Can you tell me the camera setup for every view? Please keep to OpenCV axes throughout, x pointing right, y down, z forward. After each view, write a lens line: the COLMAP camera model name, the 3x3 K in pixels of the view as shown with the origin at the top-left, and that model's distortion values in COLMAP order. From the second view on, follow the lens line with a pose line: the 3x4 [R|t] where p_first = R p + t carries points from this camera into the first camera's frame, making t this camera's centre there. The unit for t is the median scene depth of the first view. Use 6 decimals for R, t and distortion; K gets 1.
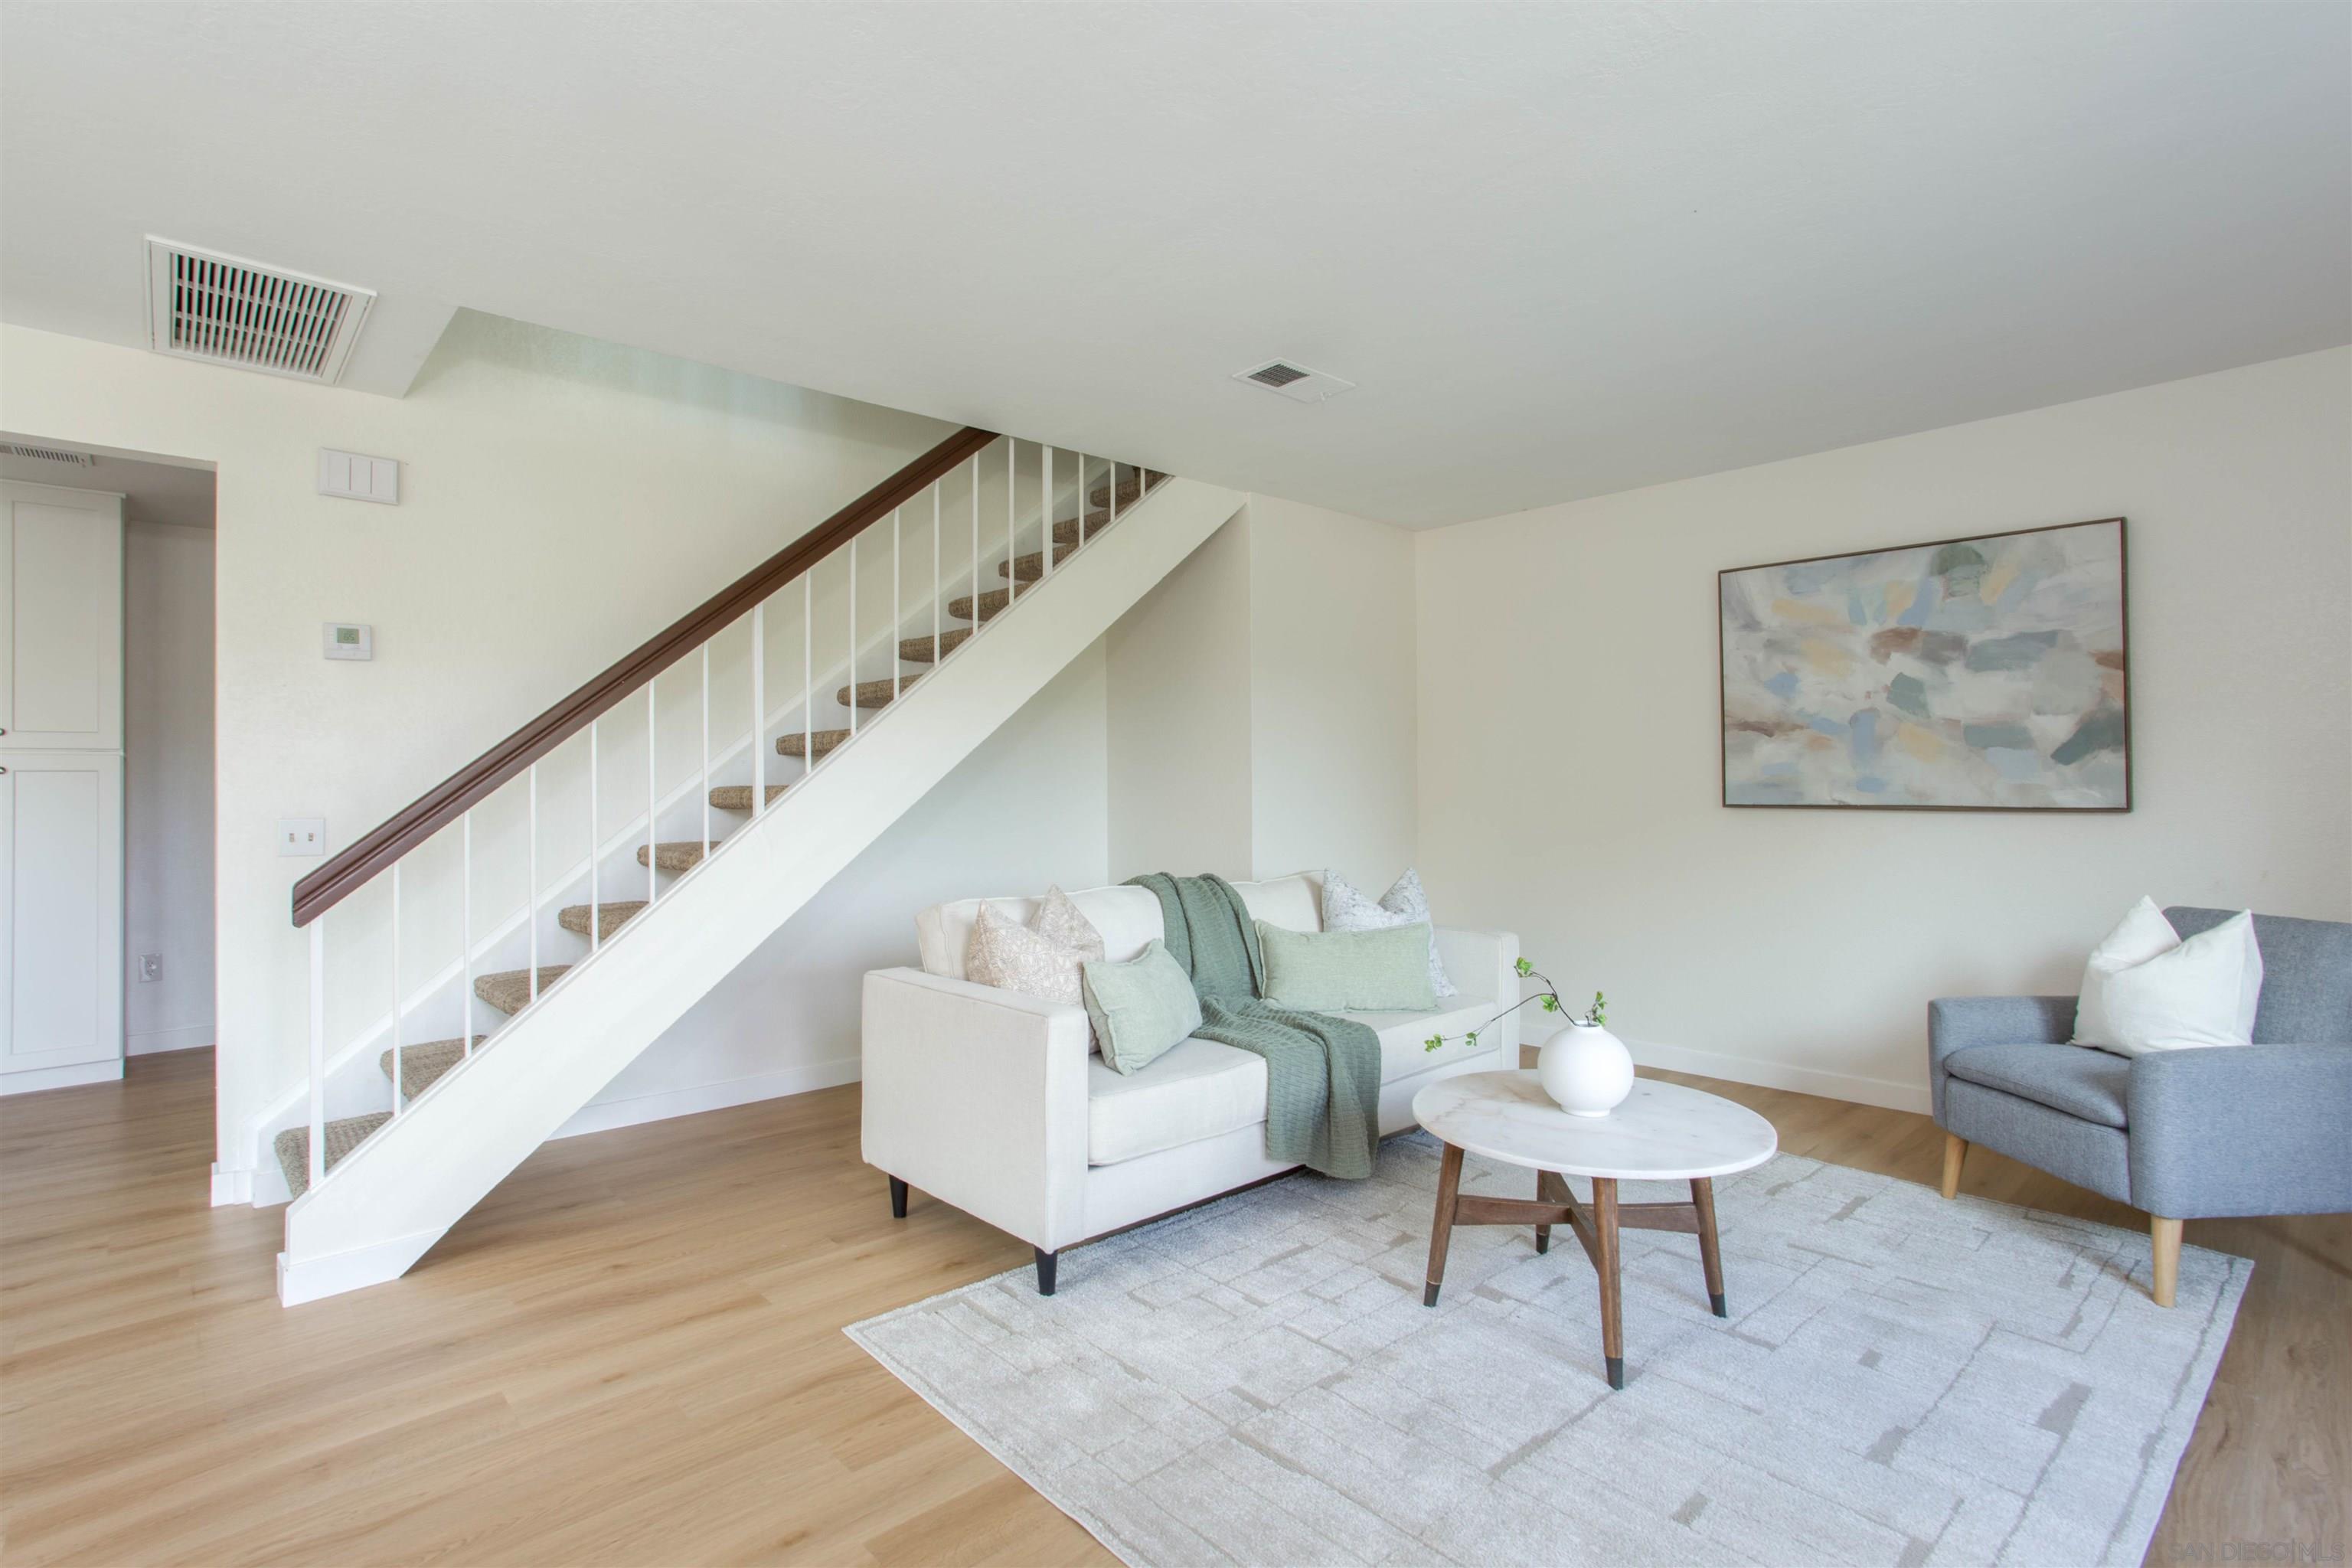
lens RADIAL K [[1129.5, 0, 1154.0], [0, 1129.5, 770.3], [0, 0, 1]] dist [-0.038397, 0.023578]
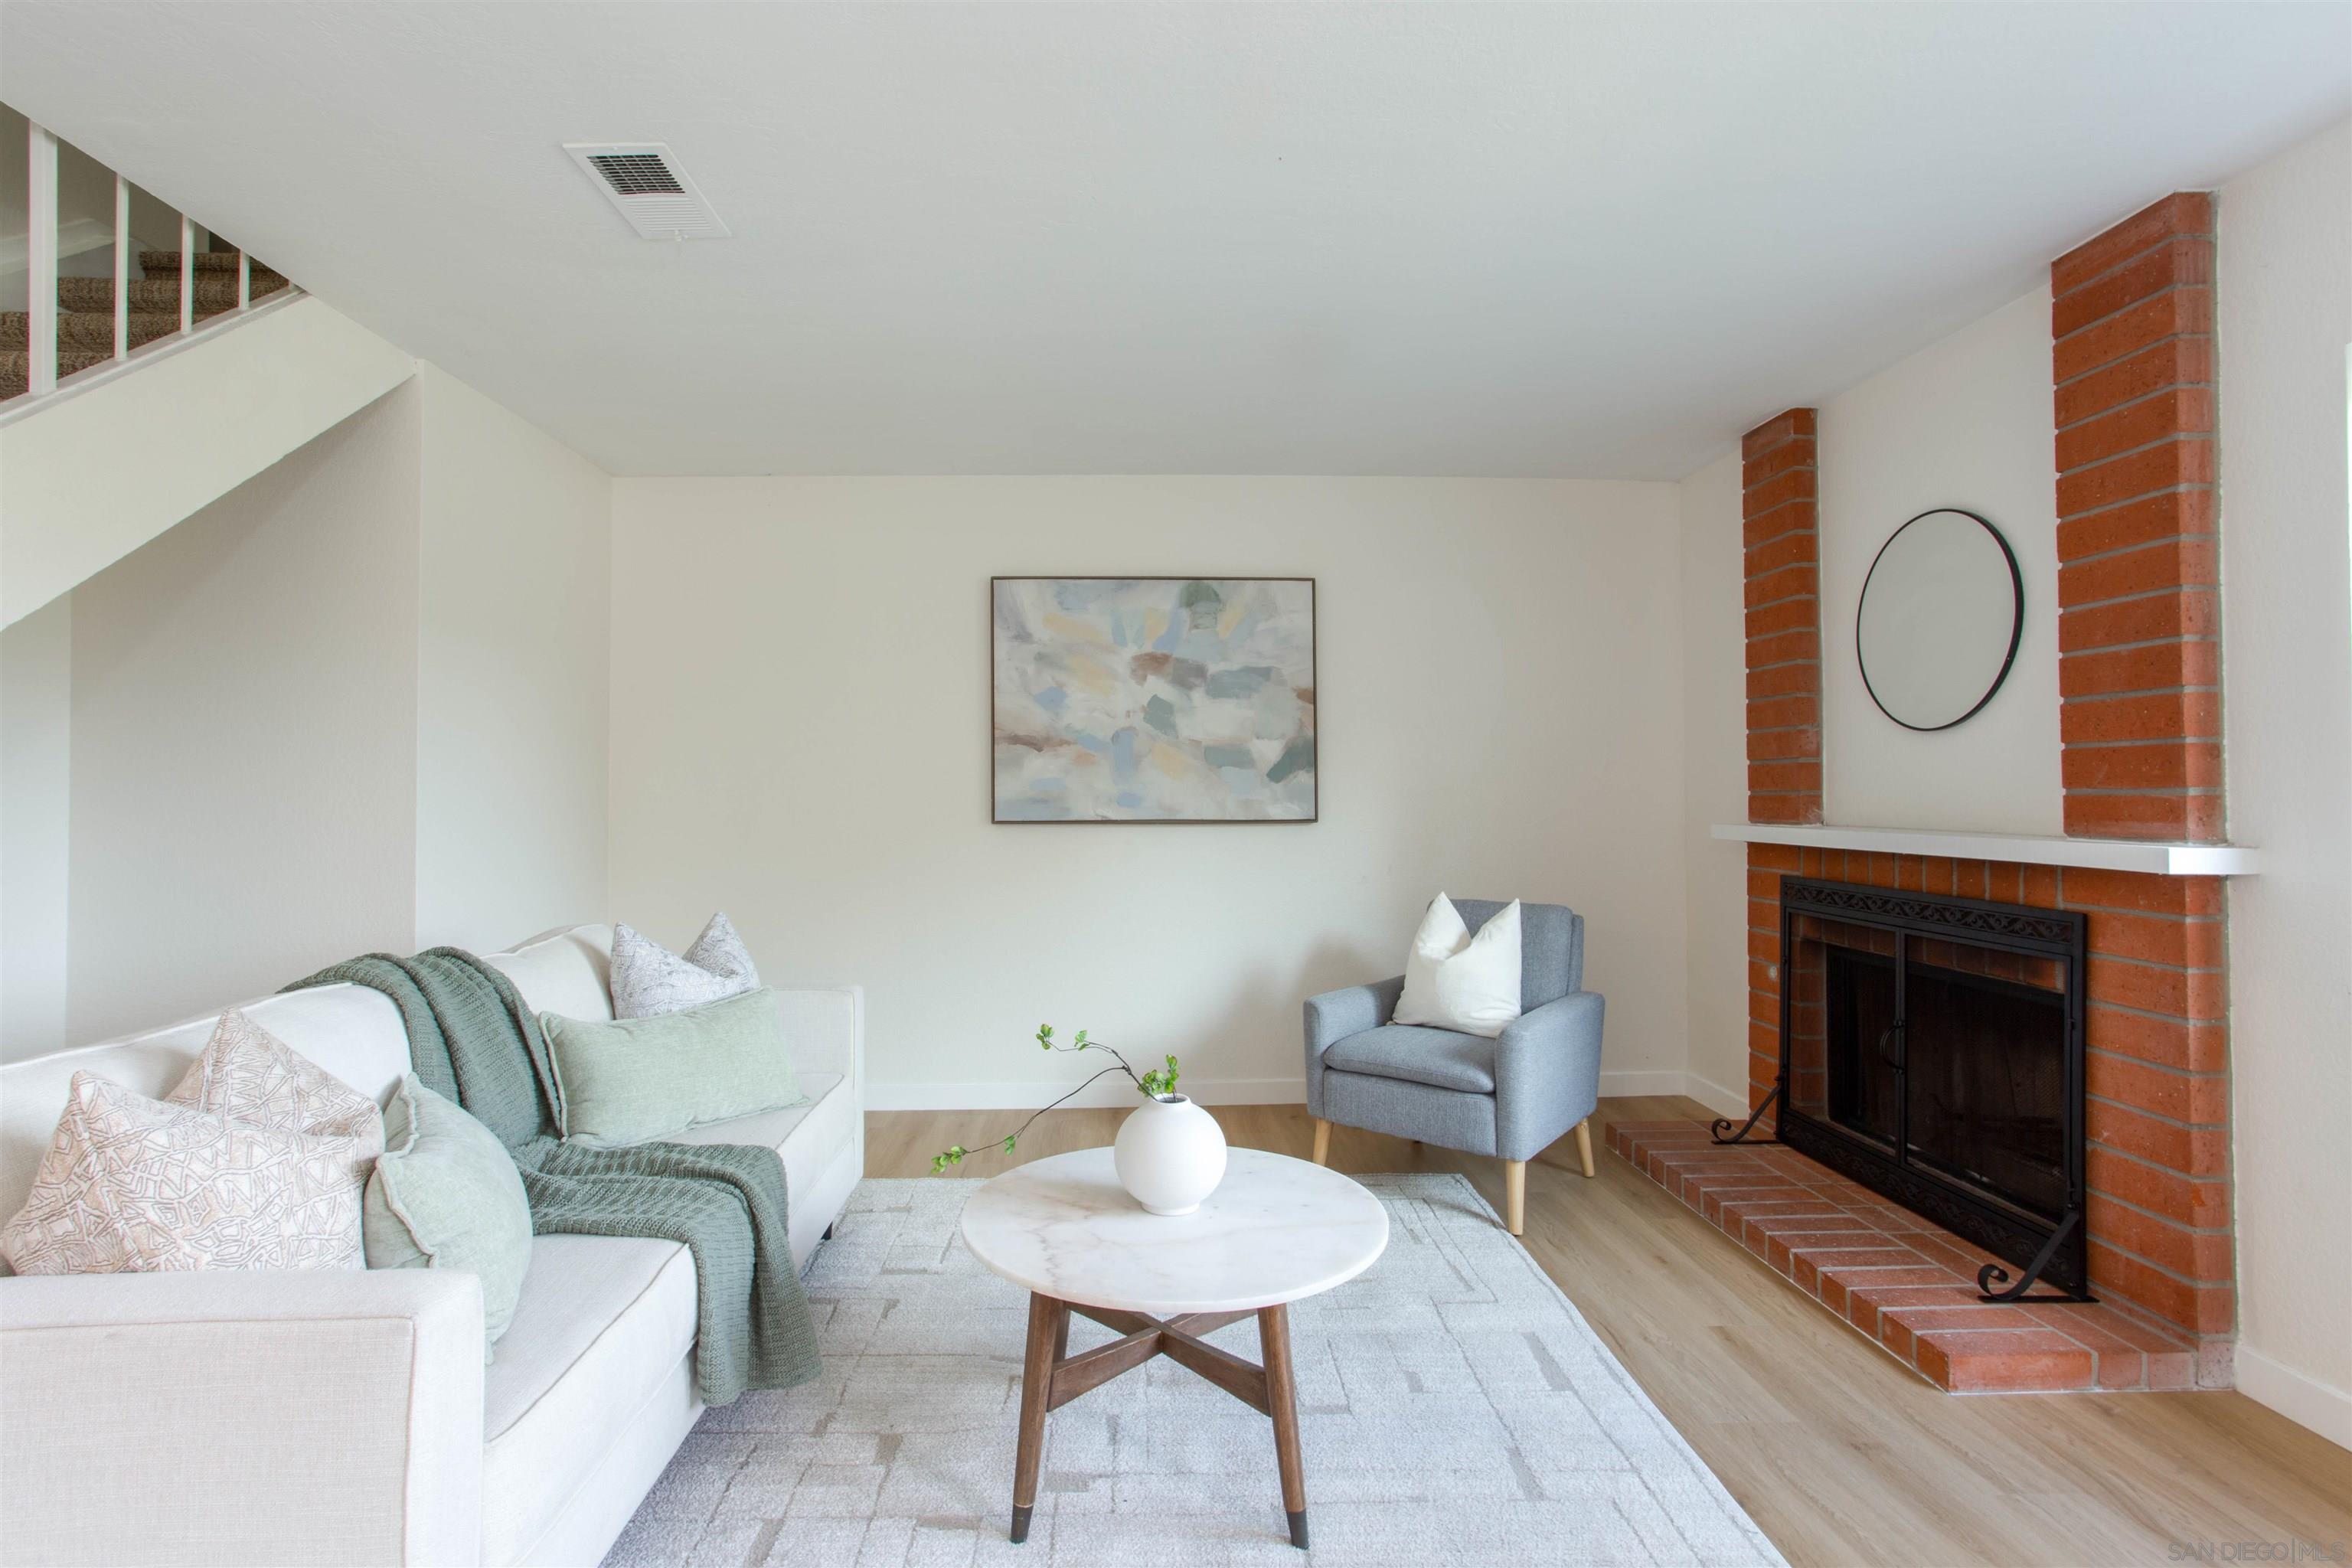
lens RADIAL K [[1129.5, 0, 1149.9], [0, 1129.5, 771.5], [0, 0, 1]] dist [-0.038397, 0.023578]
pose [[0.648435, 0.016925, 0.761082, -0.169128], [-0.005834, 0.999834, -0.017263, 0.004931], [-0.761248, 0.006754, 0.648426, 0.334177]]
